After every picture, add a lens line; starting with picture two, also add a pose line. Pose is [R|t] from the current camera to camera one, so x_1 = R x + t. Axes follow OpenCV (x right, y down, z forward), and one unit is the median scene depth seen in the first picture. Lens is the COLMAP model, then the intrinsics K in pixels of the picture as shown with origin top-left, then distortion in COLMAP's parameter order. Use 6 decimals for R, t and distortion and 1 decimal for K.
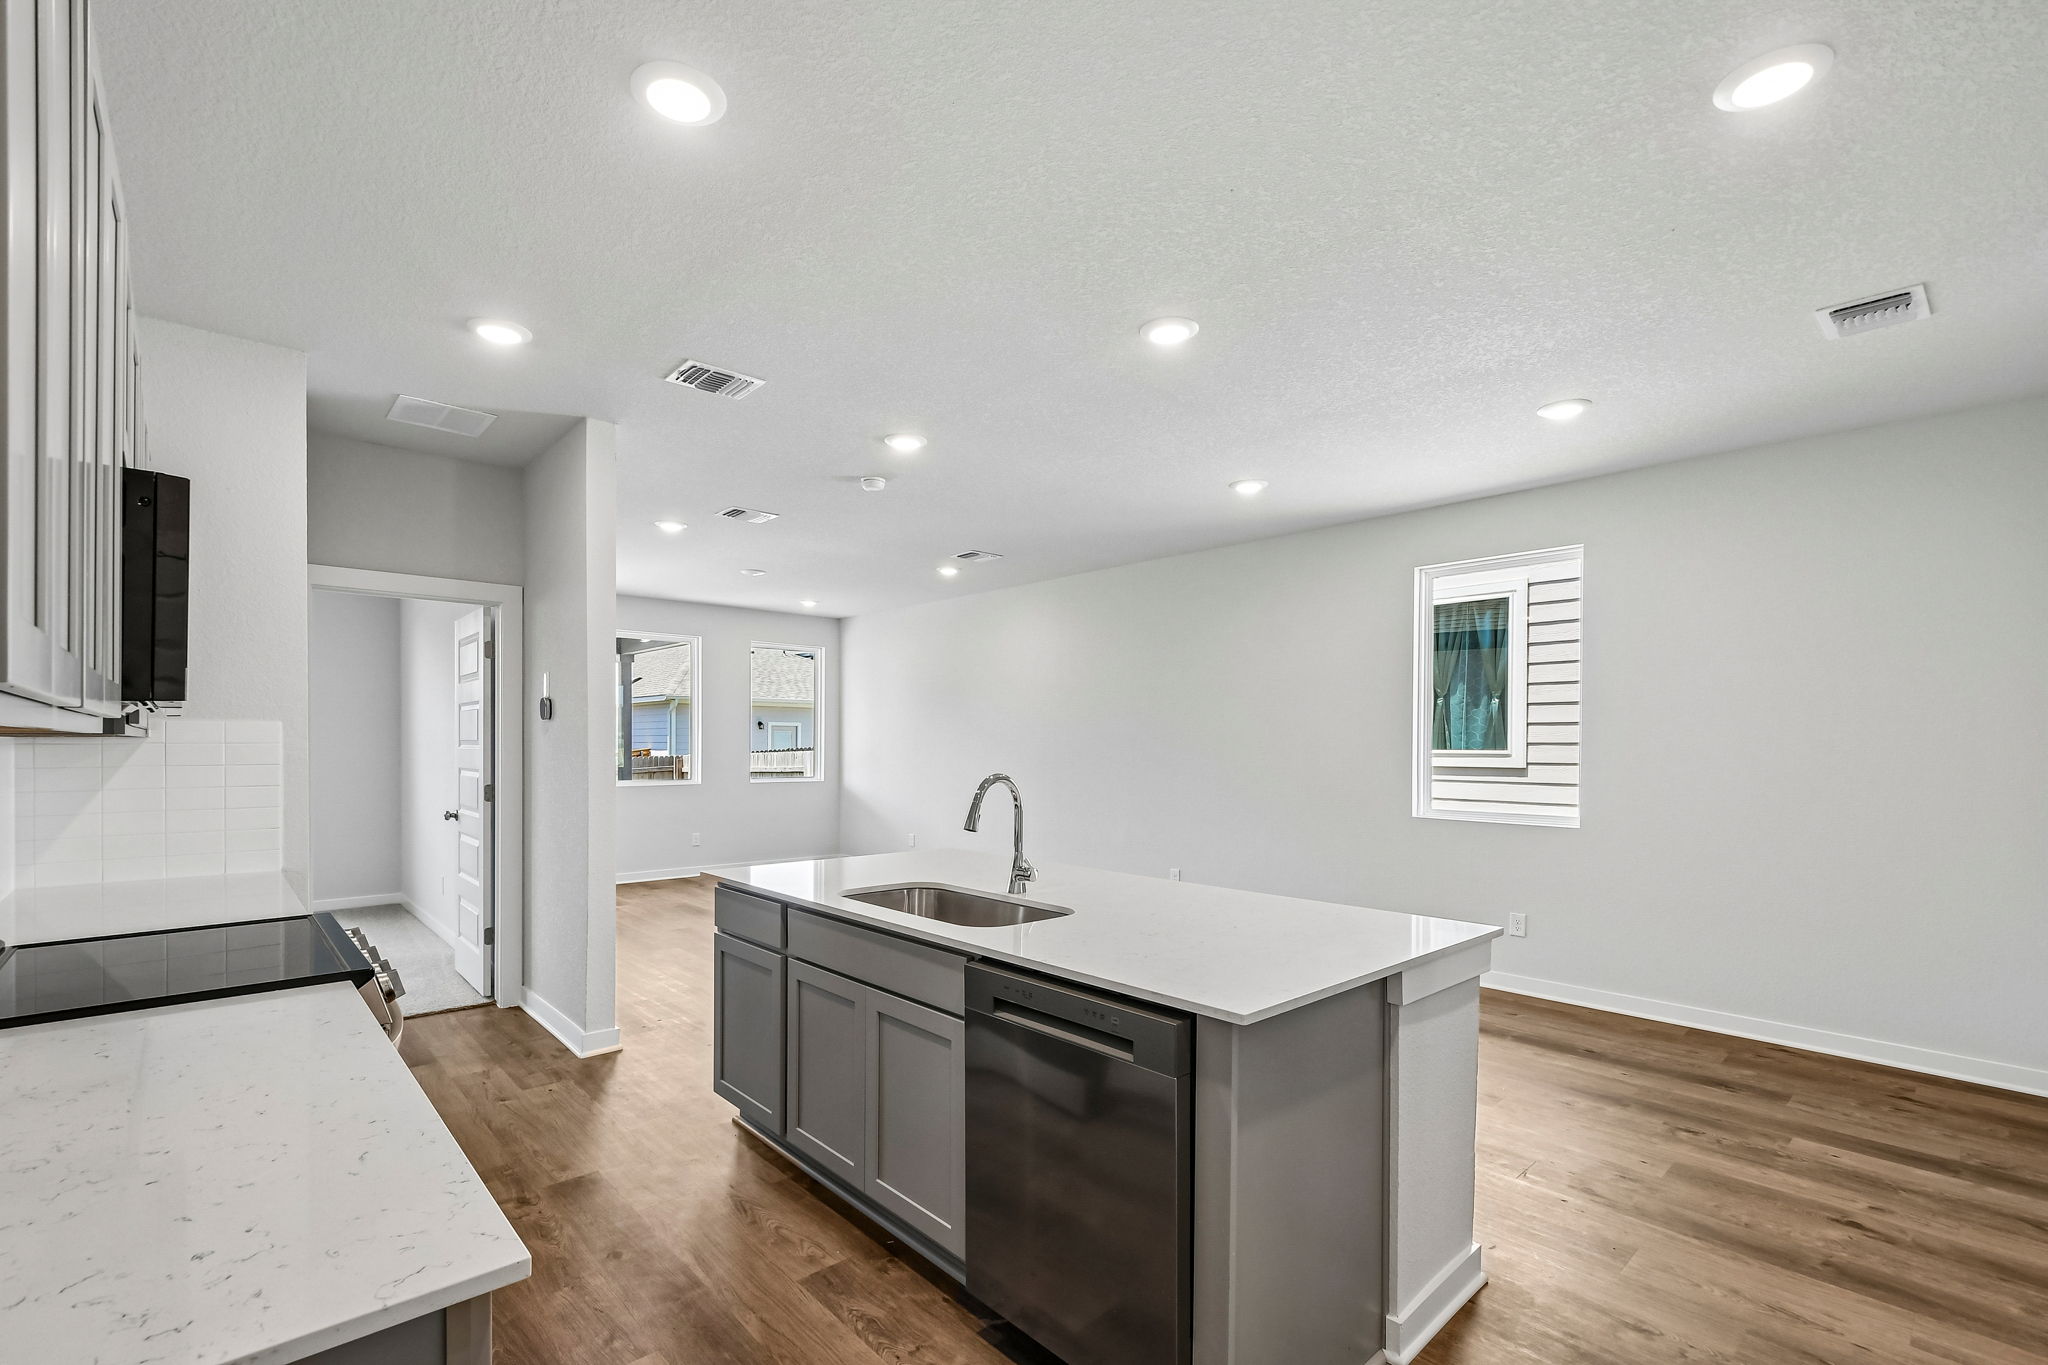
lens RADIAL K [[902.6, 0, 1004.6], [0, 902.6, 753.1], [0, 0, 1]] dist [-0.001814, -0.001015]
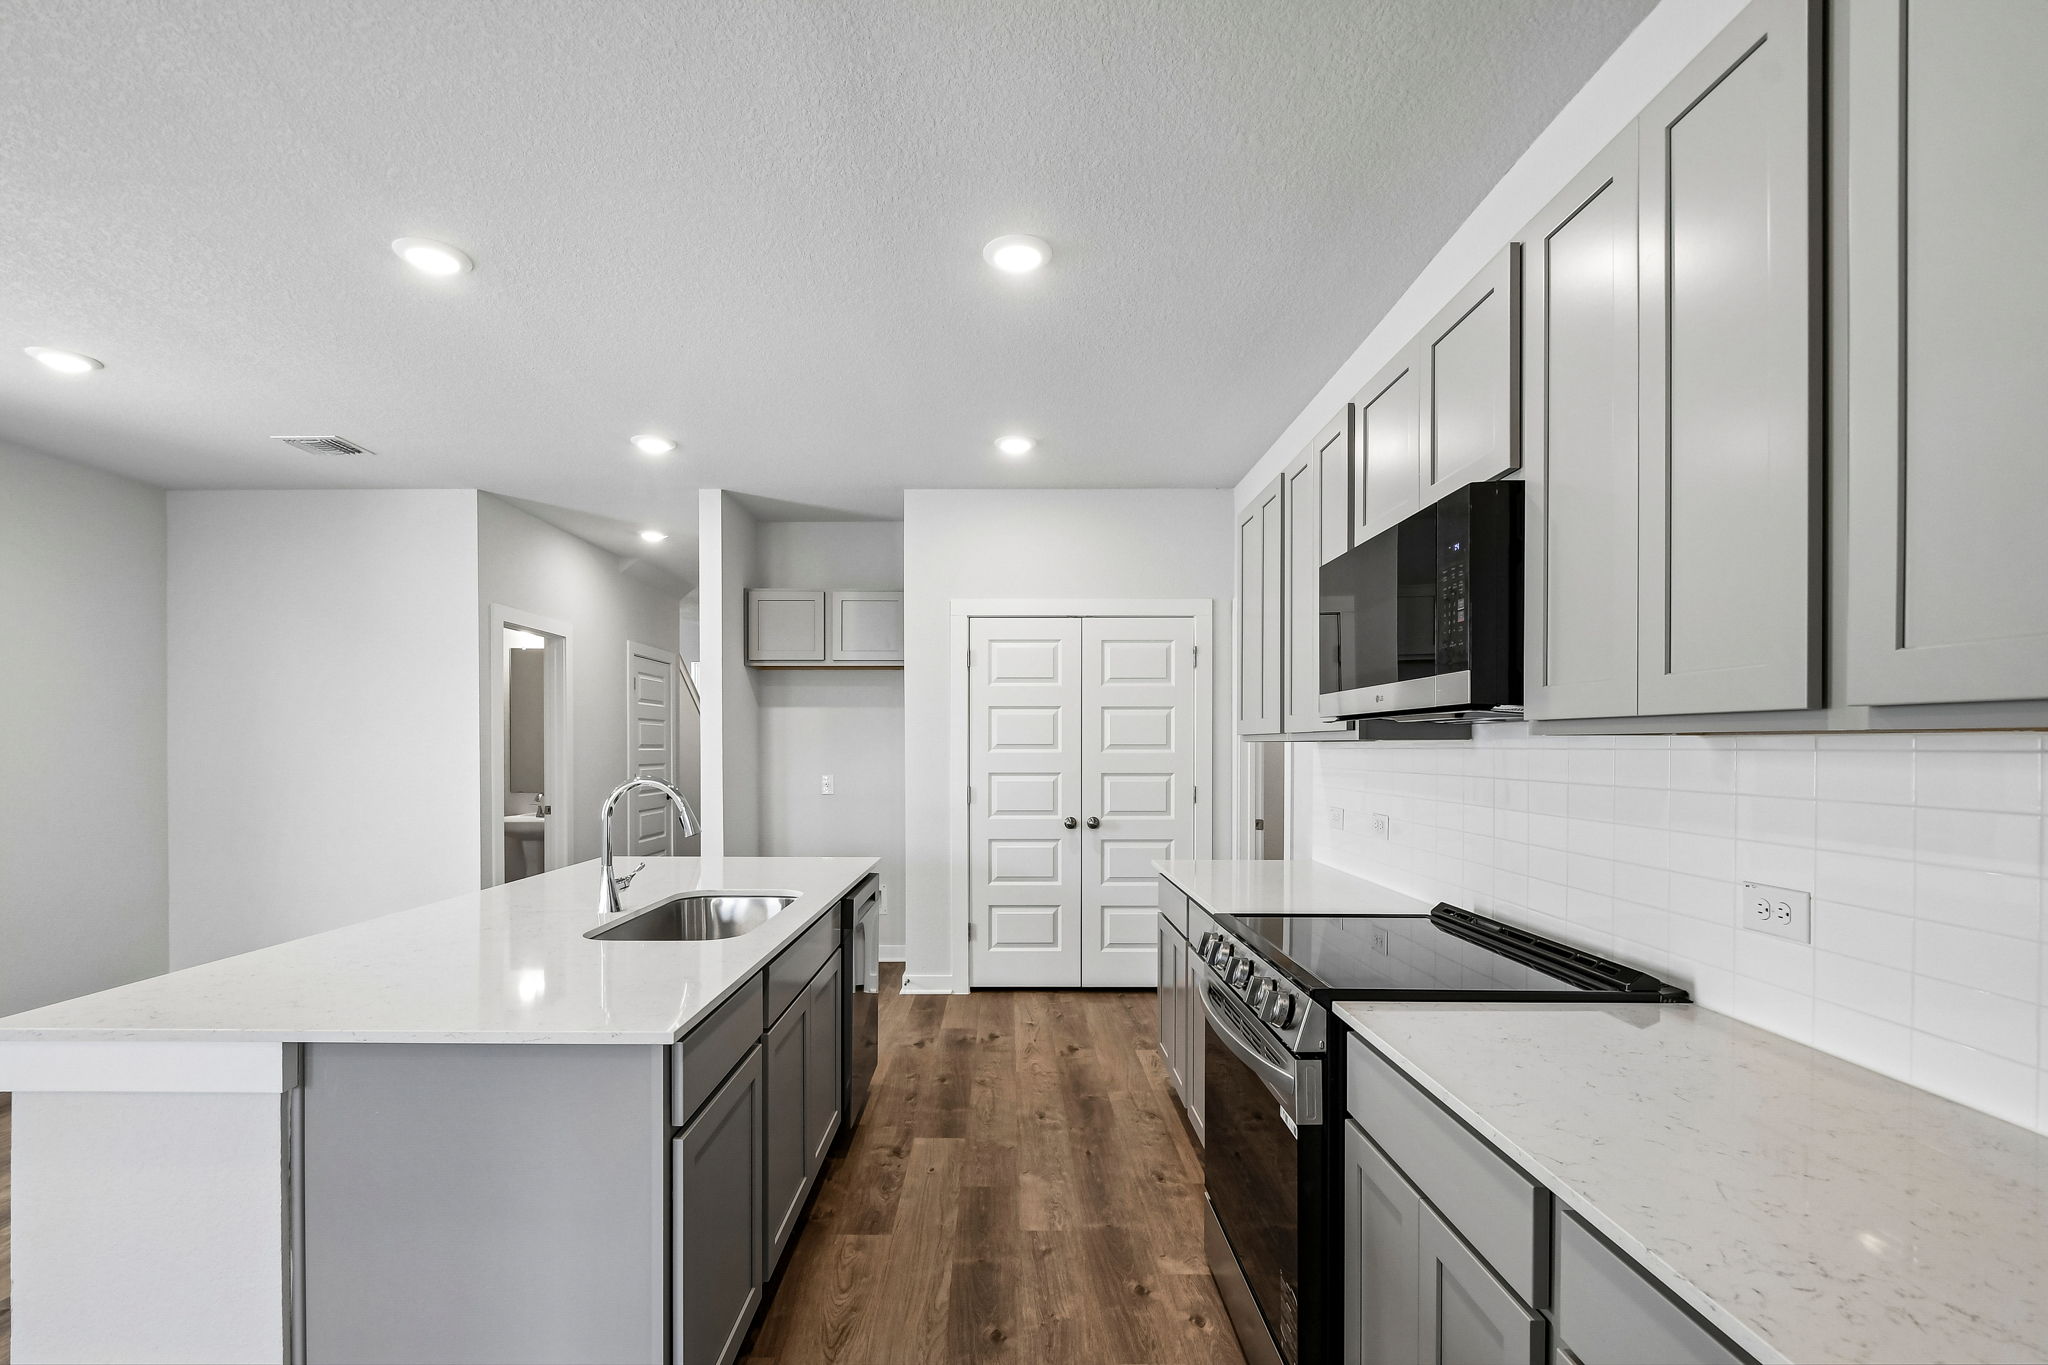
lens RADIAL K [[899.7, 0, 1001.6], [0, 899.7, 751.7], [0, 0, 1]] dist [0.000299, -0.000847]
pose [[-0.742907, -0.008616, 0.669339, -0.591889], [0.004301, 0.999835, 0.017644, -0.011862], [-0.669381, 0.015986, -0.742747, 0.958030]]
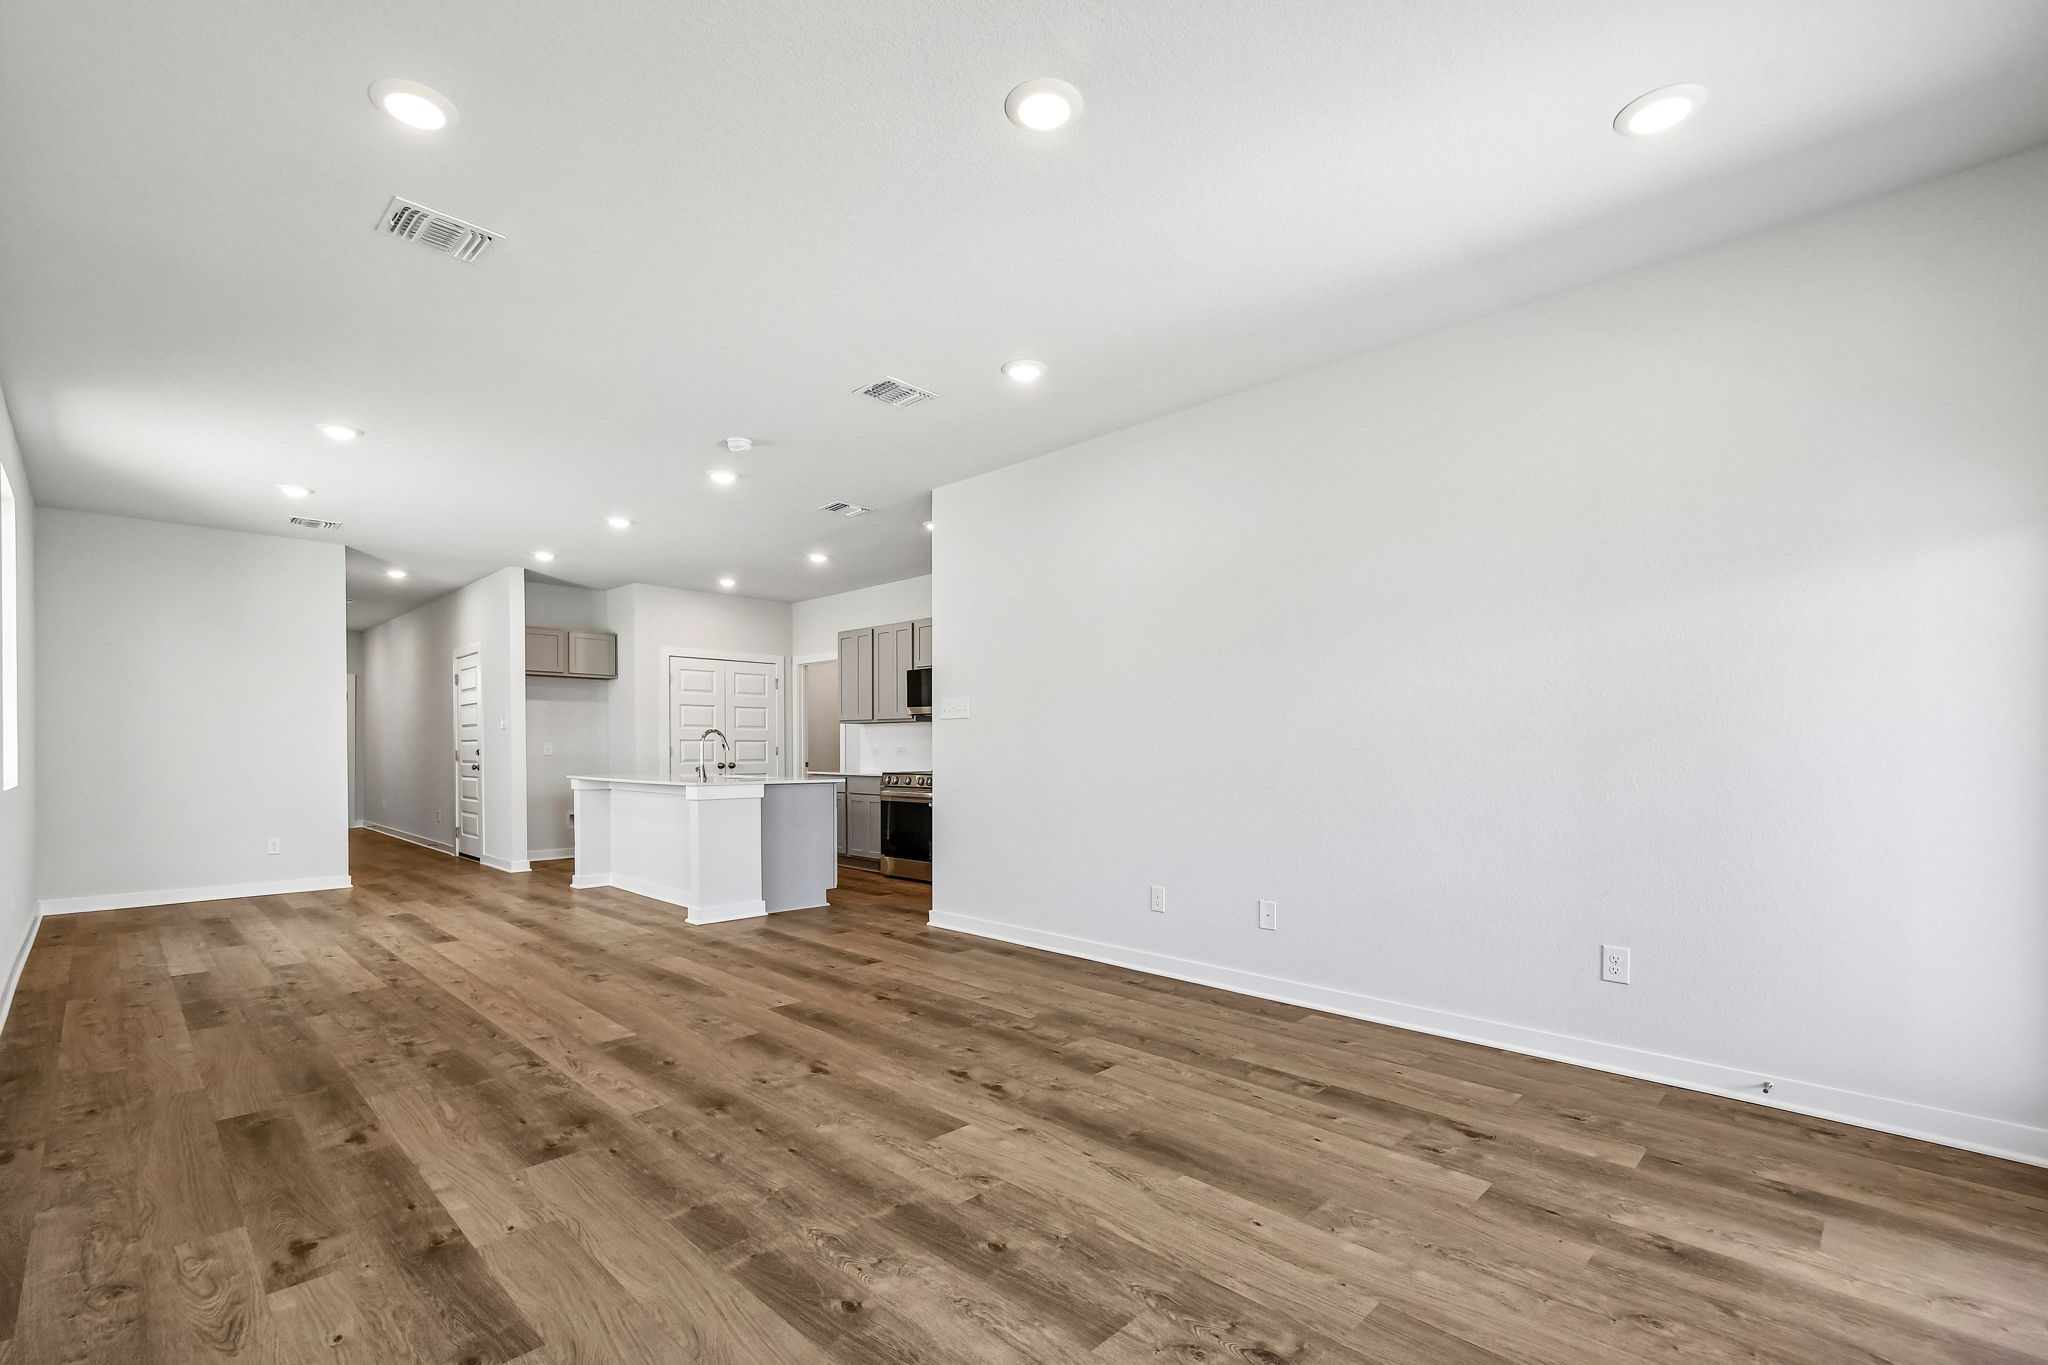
lens RADIAL K [[902.6, 0, 1004.6], [0, 902.6, 753.1], [0, 0, 1]] dist [-0.001814, -0.001015]
pose [[-0.998137, -0.005149, -0.060802, -0.450502], [-0.006165, 0.999844, 0.016535, 0.029161], [0.060707, 0.016879, -0.998013, 2.396710]]
